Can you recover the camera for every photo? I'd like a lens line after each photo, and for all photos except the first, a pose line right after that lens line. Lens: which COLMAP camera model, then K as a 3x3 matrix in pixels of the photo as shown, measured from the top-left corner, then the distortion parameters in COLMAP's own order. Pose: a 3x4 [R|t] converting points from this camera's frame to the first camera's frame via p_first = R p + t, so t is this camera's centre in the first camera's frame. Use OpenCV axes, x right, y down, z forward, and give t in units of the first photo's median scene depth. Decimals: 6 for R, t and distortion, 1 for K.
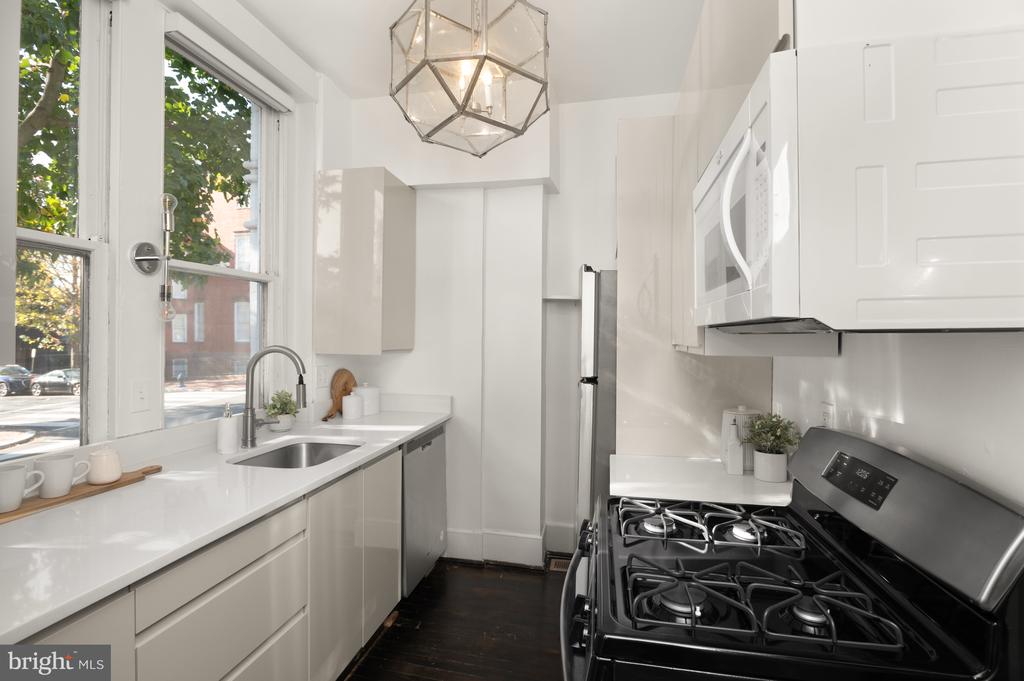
lens RADIAL K [[491.4, 0, 505.2], [0, 491.4, 345.9], [0, 0, 1]] dist [-0.001165, 0.000277]
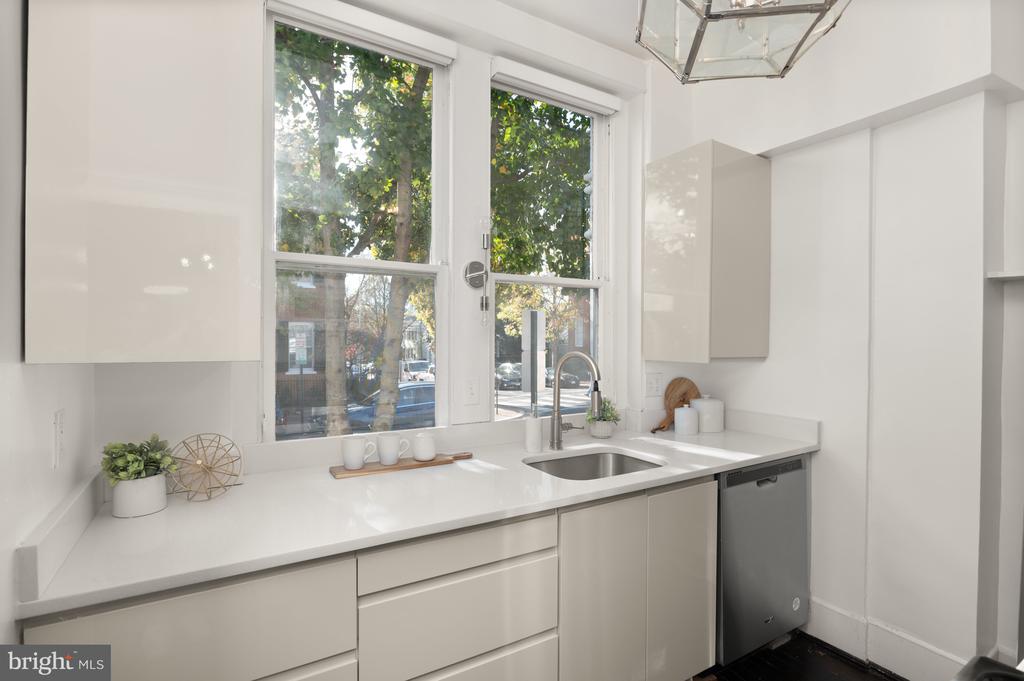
lens RADIAL K [[490.8, 0, 512.4], [0, 490.8, 349.6], [0, 0, 1]] dist [-0.004644, 0.000023]
pose [[0.687285, 0.008031, -0.726343, 0.123611], [-0.012443, 0.999922, -0.000717, -0.000186], [0.726281, 0.009531, 0.687332, 0.171044]]
